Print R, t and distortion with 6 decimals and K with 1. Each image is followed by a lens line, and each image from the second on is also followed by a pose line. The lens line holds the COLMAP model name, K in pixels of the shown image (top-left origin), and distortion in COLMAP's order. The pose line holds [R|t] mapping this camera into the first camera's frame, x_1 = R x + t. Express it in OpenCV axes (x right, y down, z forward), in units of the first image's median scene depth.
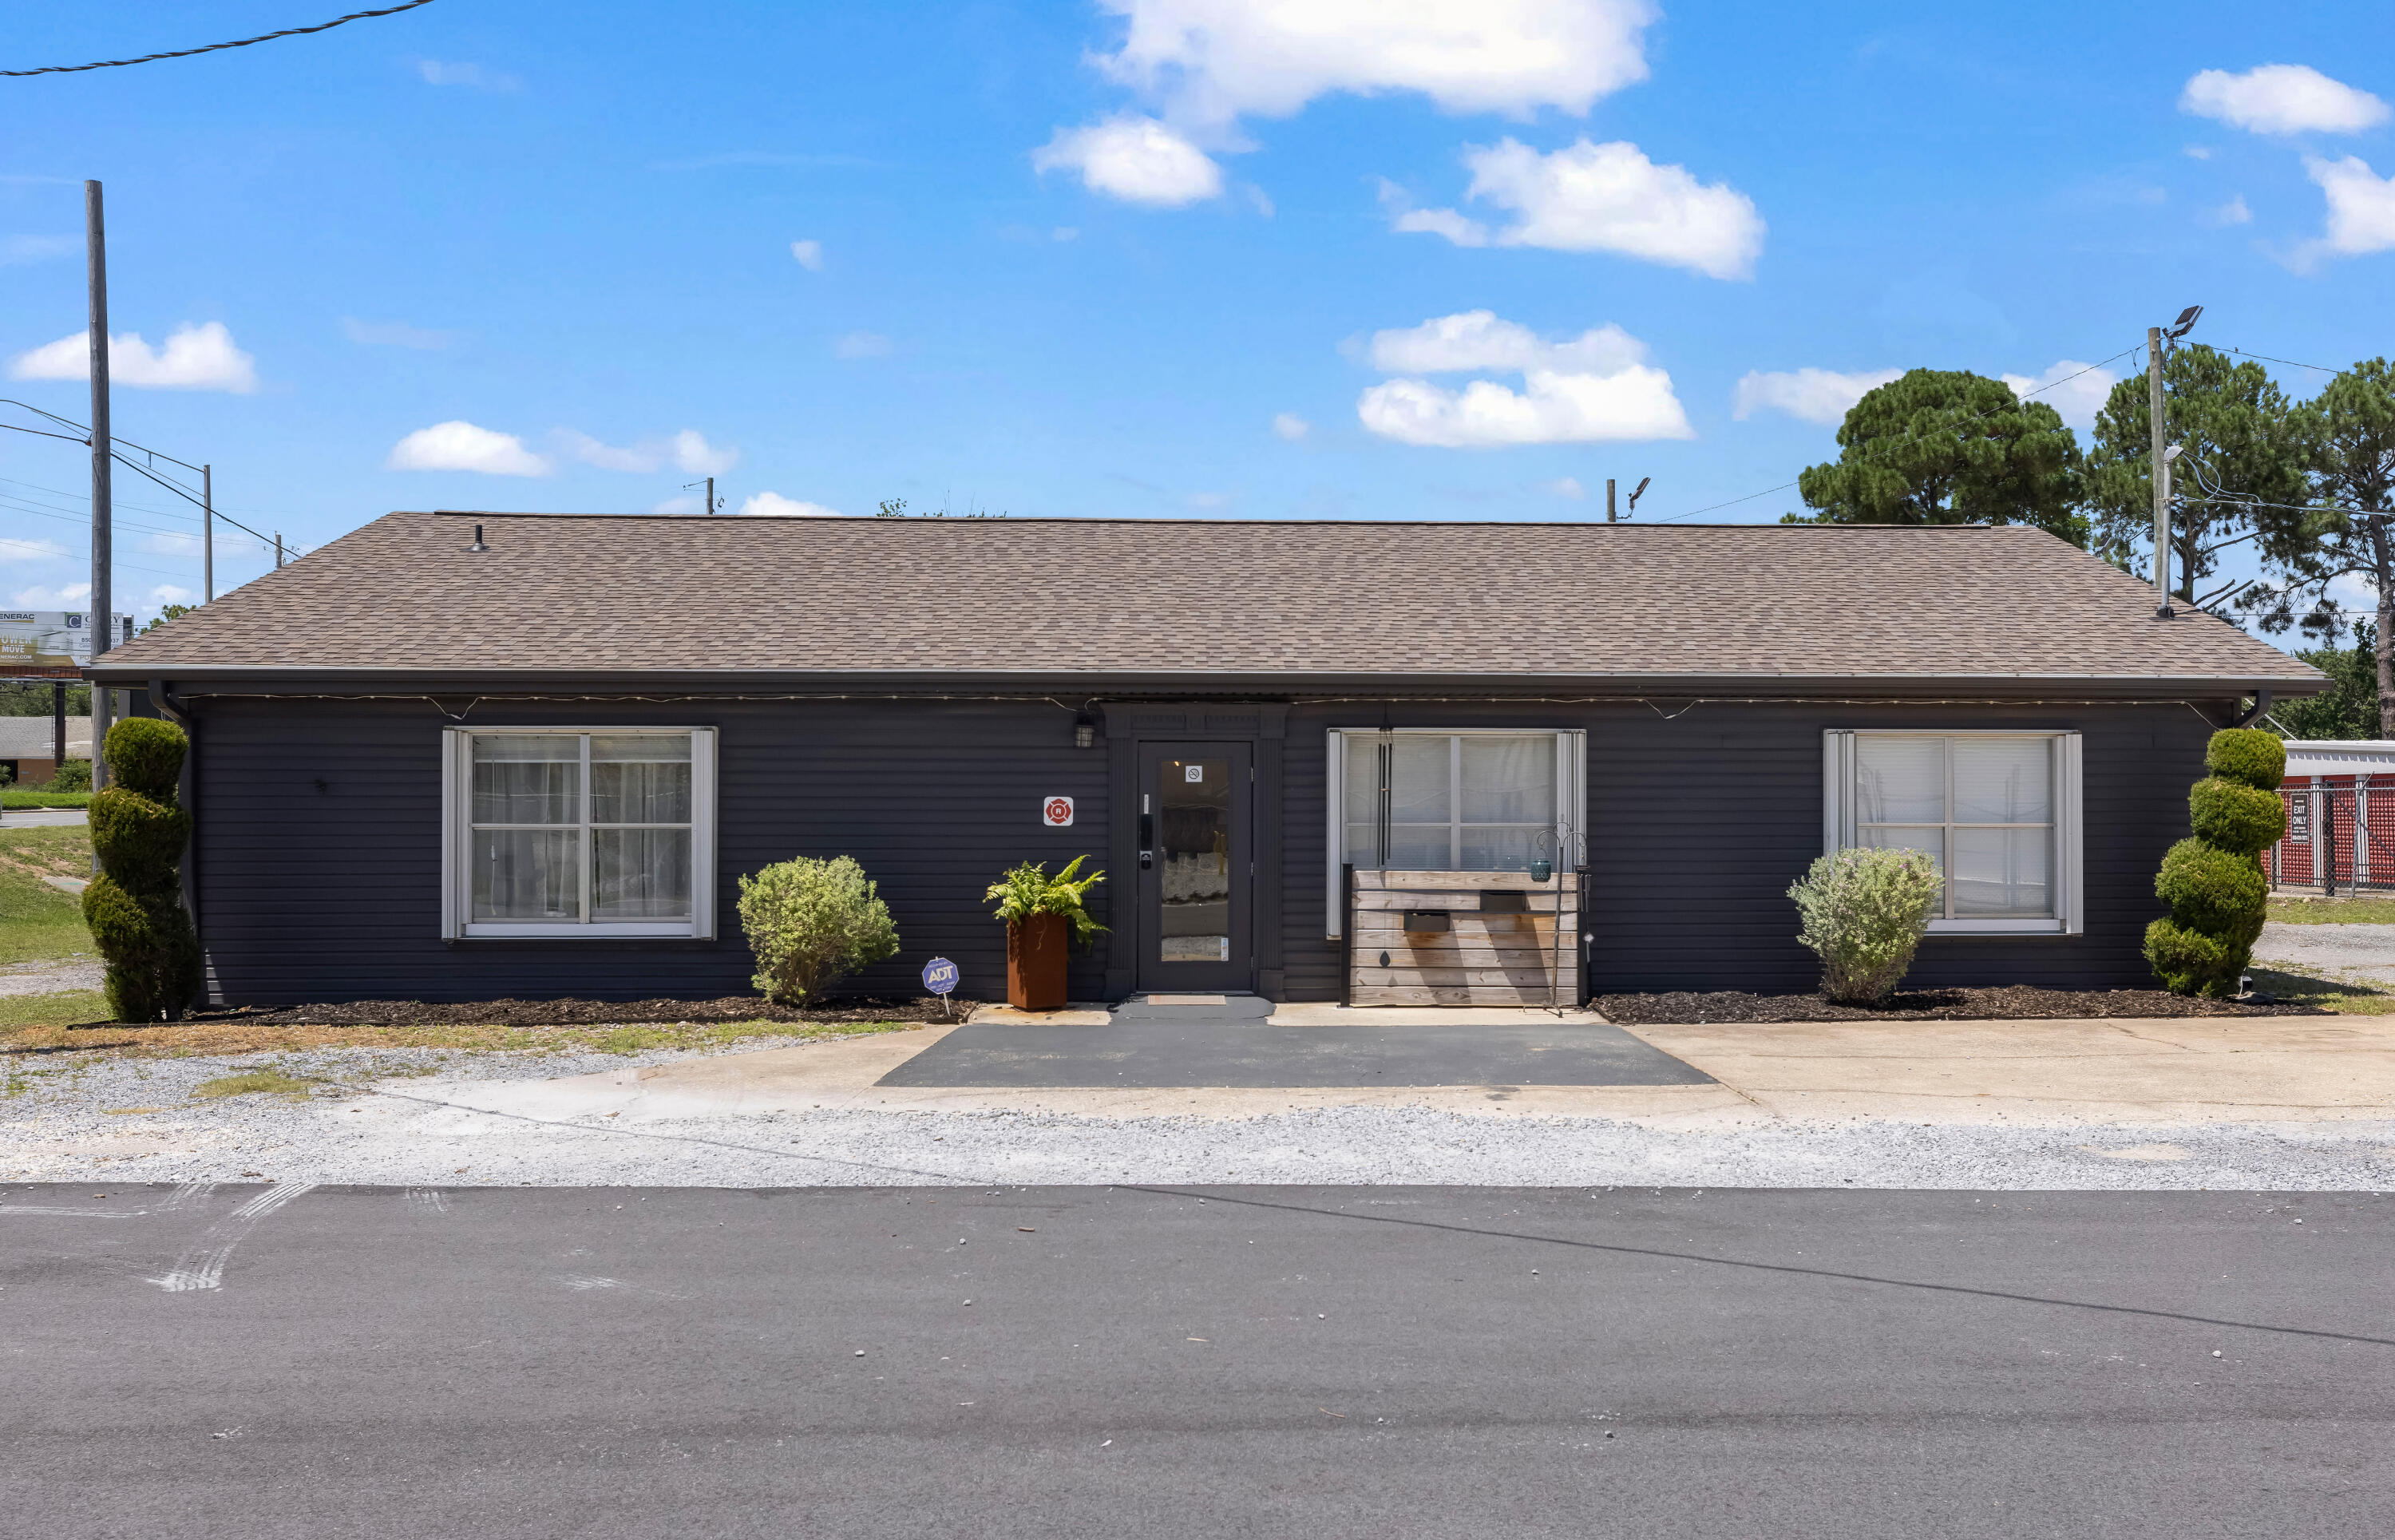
lens RADIAL K [[2115.0, 0, 1313.4], [0, 2115.0, 774.1], [0, 0, 1]] dist [-0.005475, 0.007236]
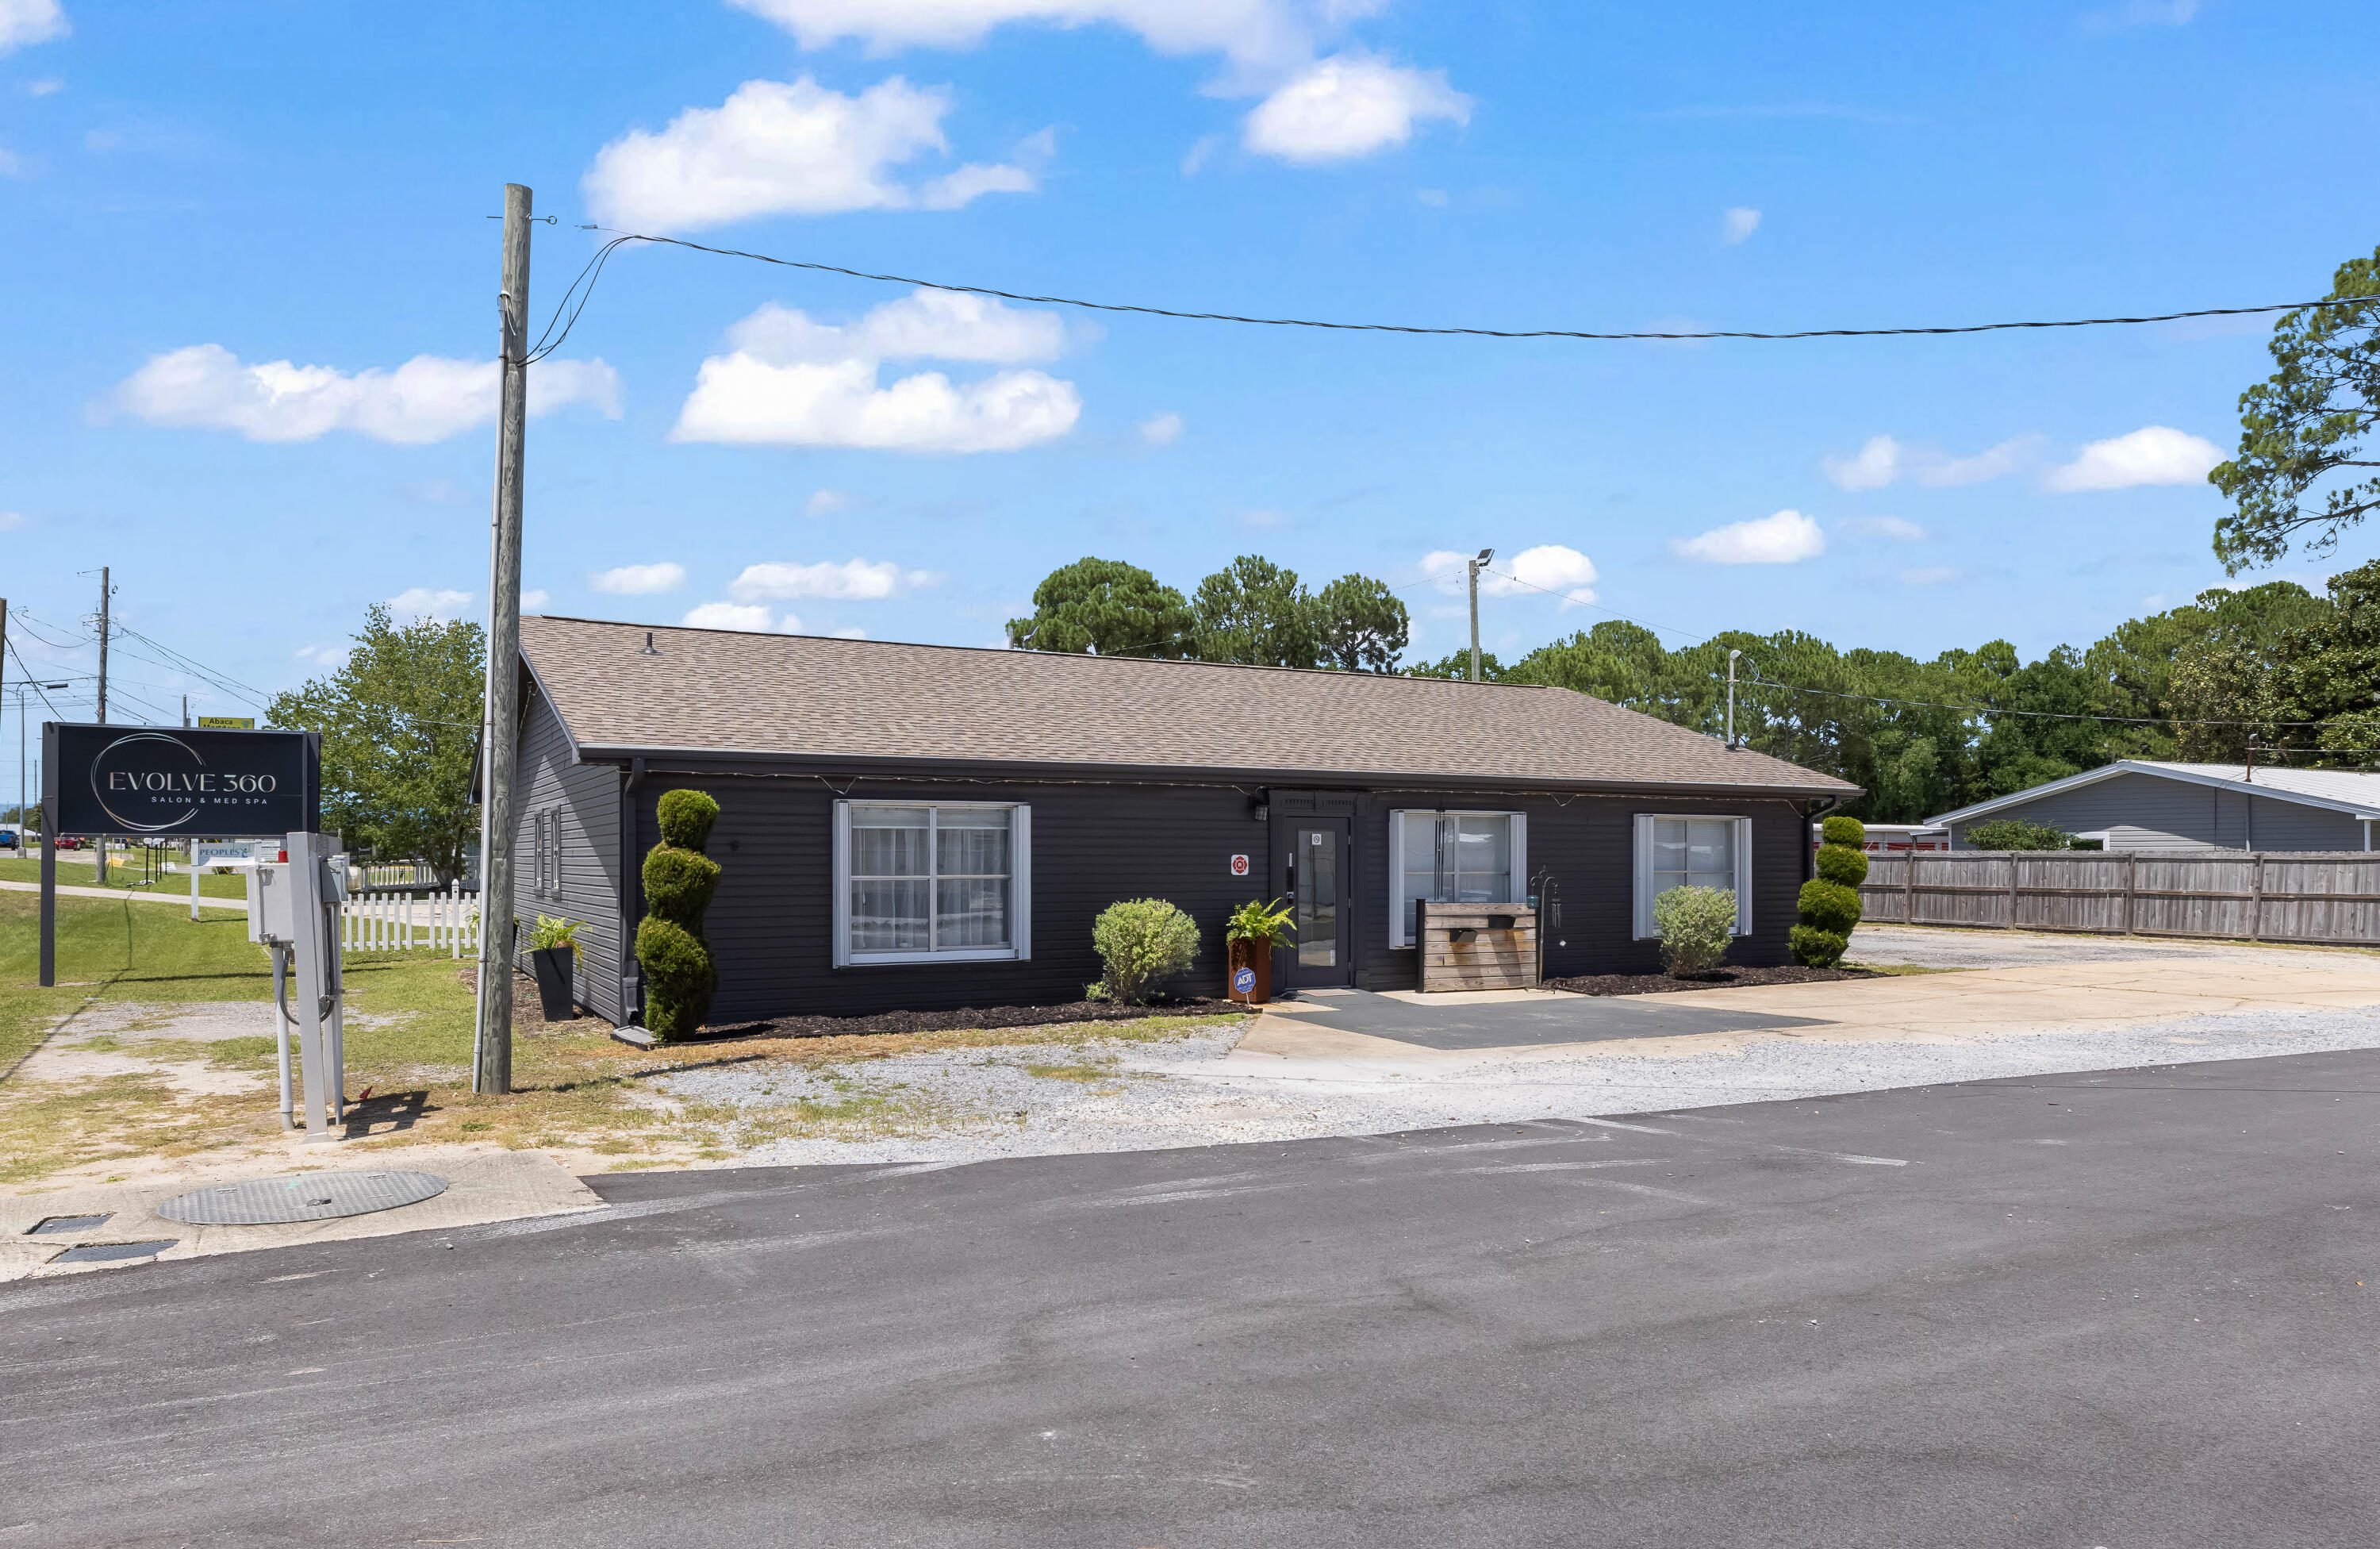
lens RADIAL K [[1551.2, 0, 1144.2], [0, 1551.2, 860.9], [0, 0, 1]] dist [-0.004755, -0.001032]
pose [[0.904369, -0.001899, 0.426747, -0.639996], [-0.005694, 0.999847, 0.016516, -0.002369], [-0.426713, -0.017367, 0.904220, 0.075918]]
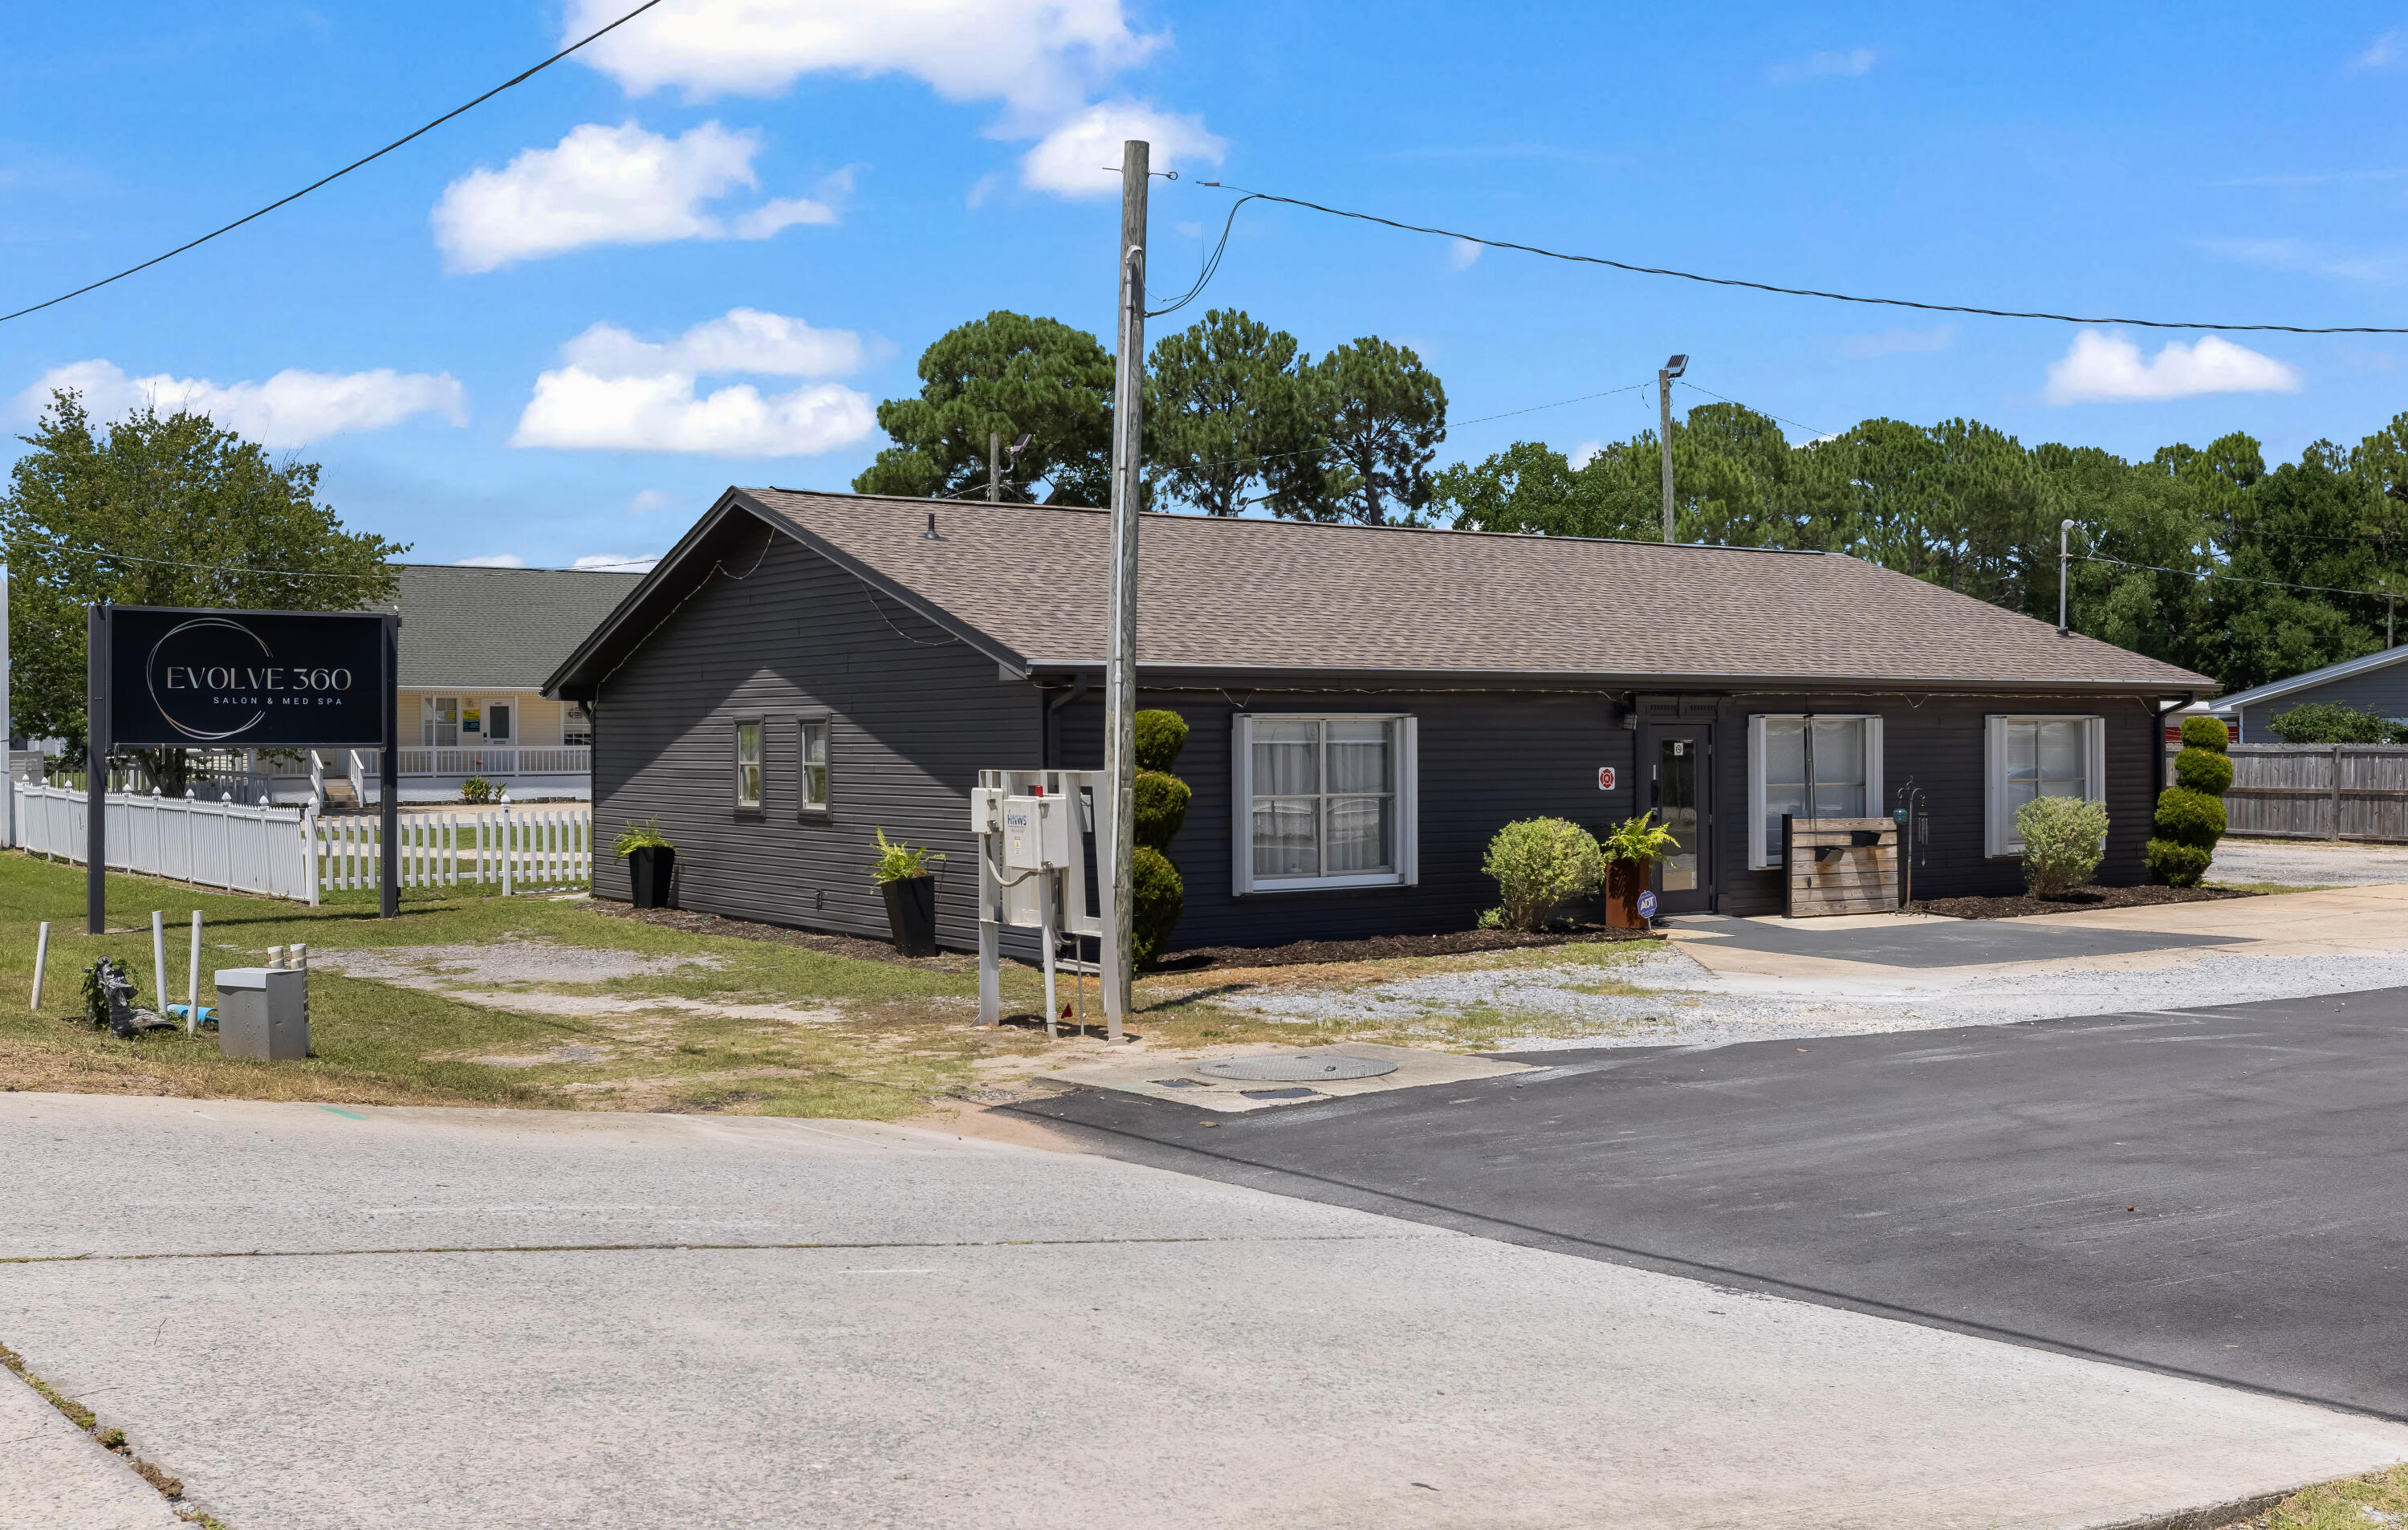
lens RADIAL K [[2425.1, 0, 1191.2], [0, 2425.1, 757.4], [0, 0, 1]] dist [0.002123, 0.005697]
pose [[0.851815, -0.008724, 0.523770, -1.140305], [-0.003469, 0.999745, 0.022293, -0.028450], [-0.523831, -0.020806, 0.851568, -0.139969]]
